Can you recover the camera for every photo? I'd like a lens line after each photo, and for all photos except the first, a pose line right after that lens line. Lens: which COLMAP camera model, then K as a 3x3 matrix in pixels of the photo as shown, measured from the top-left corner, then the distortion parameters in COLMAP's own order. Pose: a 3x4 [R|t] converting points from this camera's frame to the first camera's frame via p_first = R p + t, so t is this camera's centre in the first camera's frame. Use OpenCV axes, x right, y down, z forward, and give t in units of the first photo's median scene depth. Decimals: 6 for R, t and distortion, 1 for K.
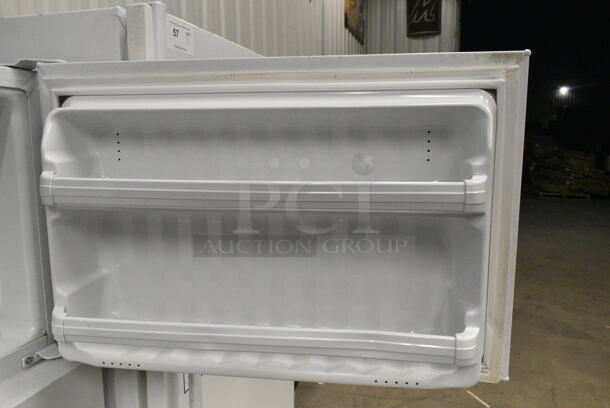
lens RADIAL K [[473.3, 0, 304.3], [0, 473.3, 203.2], [0, 0, 1]] dist [-0.000997, 0.001921]
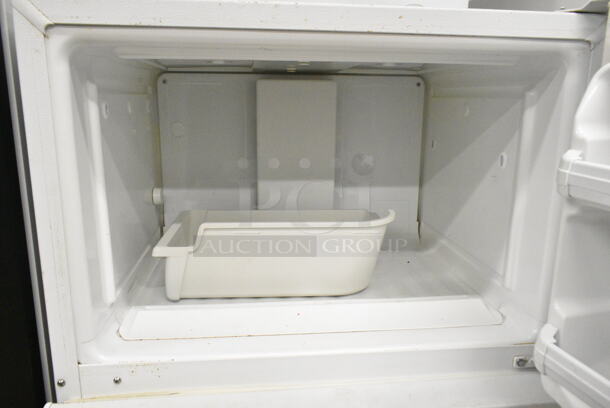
lens RADIAL K [[473.3, 0, 304.5], [0, 473.3, 200.9], [0, 0, 1]] dist [-0.000997, 0.001921]
pose [[0.404363, 0.208140, -0.890600, -0.034030], [-0.139791, 0.976384, 0.164718, -0.046793], [0.903852, 0.057892, 0.423910, 0.271742]]
